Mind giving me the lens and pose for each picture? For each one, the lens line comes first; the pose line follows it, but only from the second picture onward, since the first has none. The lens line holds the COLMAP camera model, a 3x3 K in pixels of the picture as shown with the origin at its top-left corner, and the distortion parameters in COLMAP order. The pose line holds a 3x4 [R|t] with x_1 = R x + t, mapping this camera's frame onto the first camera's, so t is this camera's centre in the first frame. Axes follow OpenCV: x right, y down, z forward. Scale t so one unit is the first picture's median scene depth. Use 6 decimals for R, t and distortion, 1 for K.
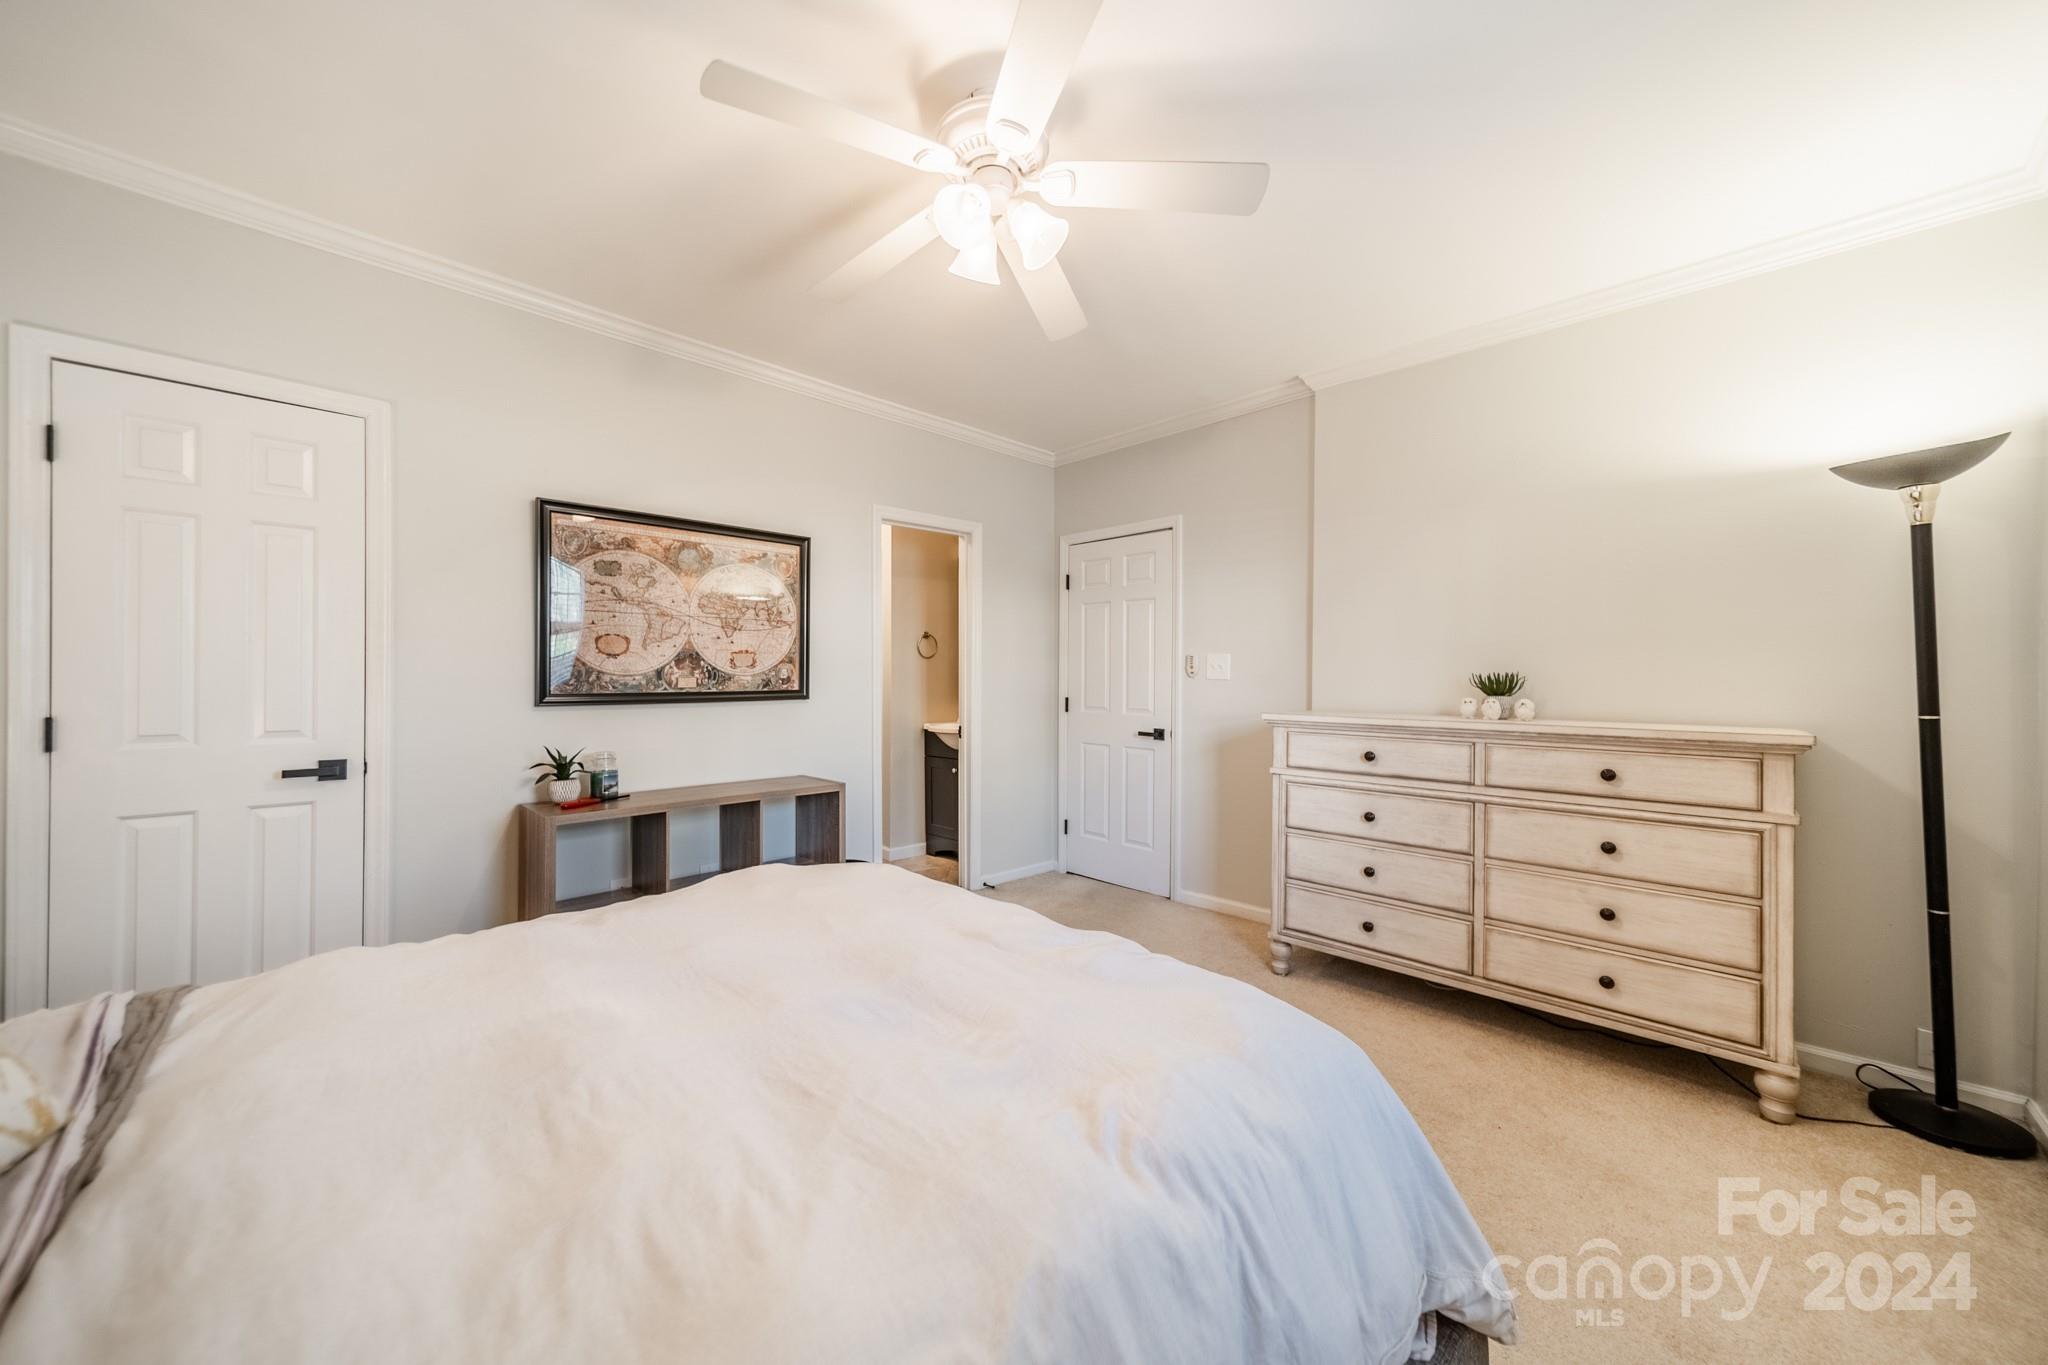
lens RADIAL K [[723.3, 0, 1027.0], [0, 723.3, 679.4], [0, 0, 1]] dist [0.001014, 0.000246]
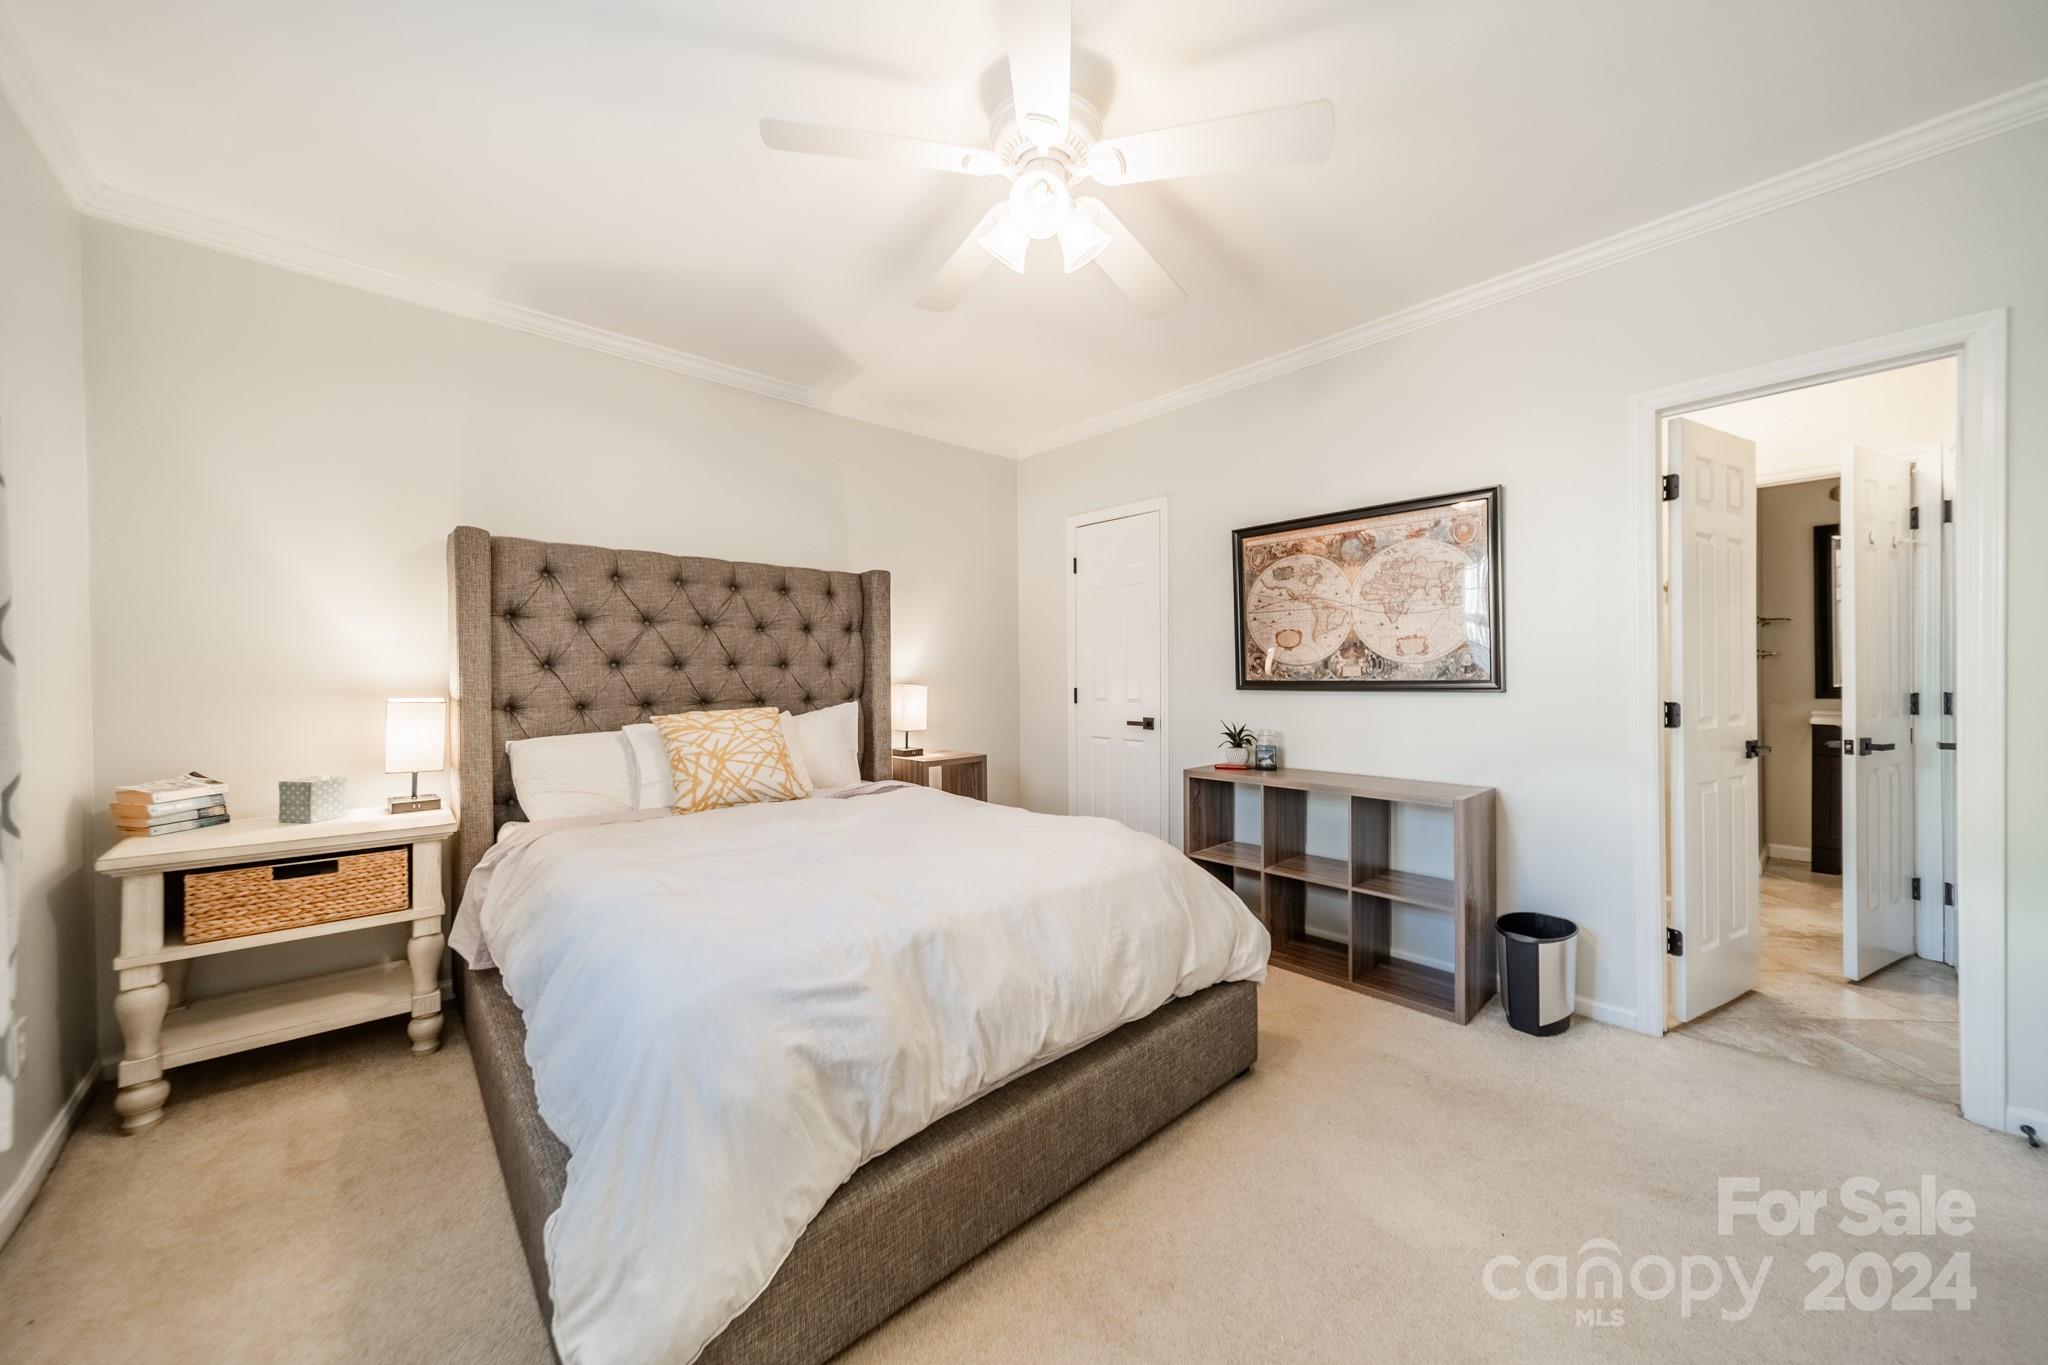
lens RADIAL K [[723.3, 0, 1033.6], [0, 723.3, 674.2], [0, 0, 1]] dist [0.001014, 0.000246]
pose [[-0.039184, 0.002622, -0.999229, 0.576059], [0.005199, 0.999984, 0.002420, 0.003642], [0.999218, -0.005100, -0.039197, 0.613844]]
